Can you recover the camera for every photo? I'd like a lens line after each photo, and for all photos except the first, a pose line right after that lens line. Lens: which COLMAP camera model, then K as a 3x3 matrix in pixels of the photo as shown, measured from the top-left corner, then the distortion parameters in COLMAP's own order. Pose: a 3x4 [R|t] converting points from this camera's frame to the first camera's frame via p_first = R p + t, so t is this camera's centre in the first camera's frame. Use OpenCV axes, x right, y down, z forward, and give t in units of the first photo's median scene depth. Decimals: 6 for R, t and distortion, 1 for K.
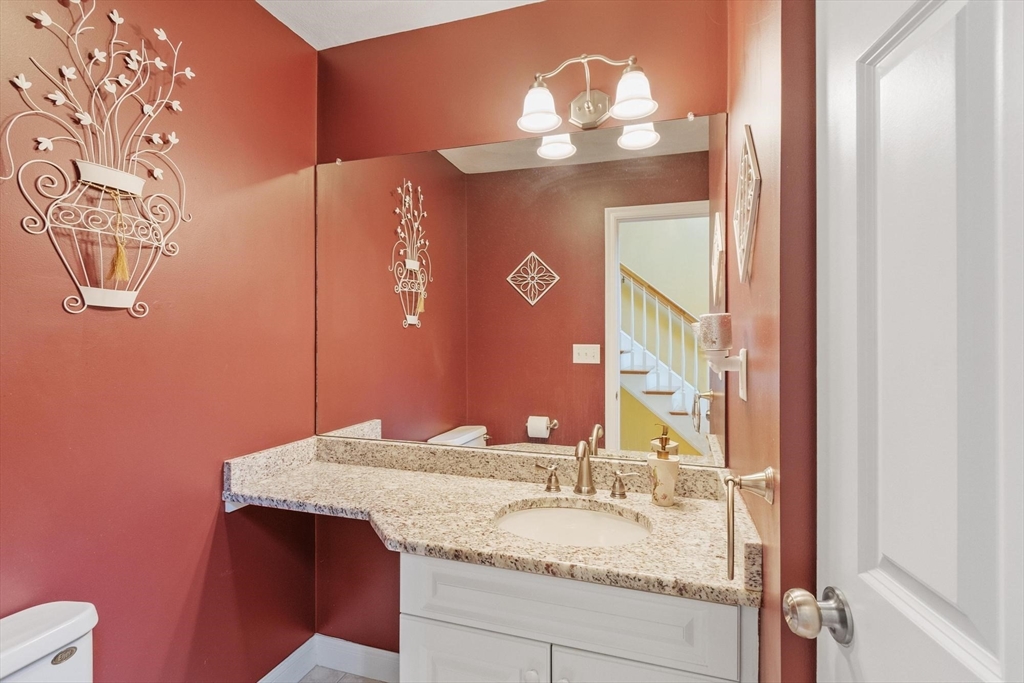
lens RADIAL K [[484.1, 0, 506.0], [0, 484.1, 337.9], [0, 0, 1]] dist [0.000070, 0.000093]
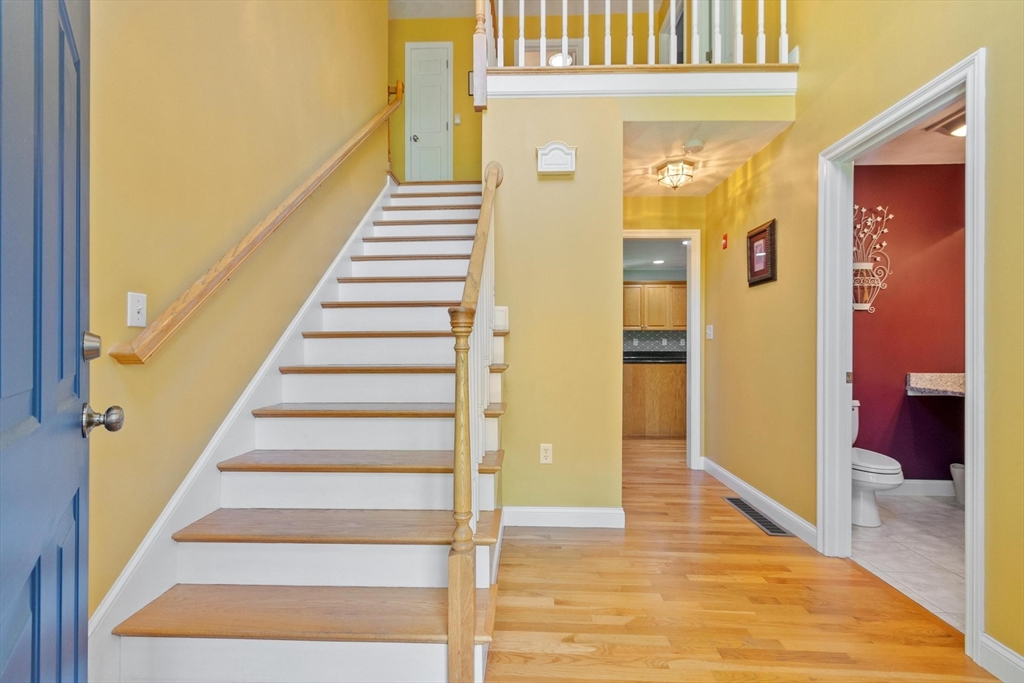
lens RADIAL K [[454.9, 0, 504.1], [0, 454.9, 335.8], [0, 0, 1]] dist [0.003515, -0.000868]
pose [[0.284203, 0.000840, -0.958764, 1.147658], [-0.003019, 0.999995, -0.000019, 0.096532], [0.958759, 0.002900, 0.284205, -1.754090]]
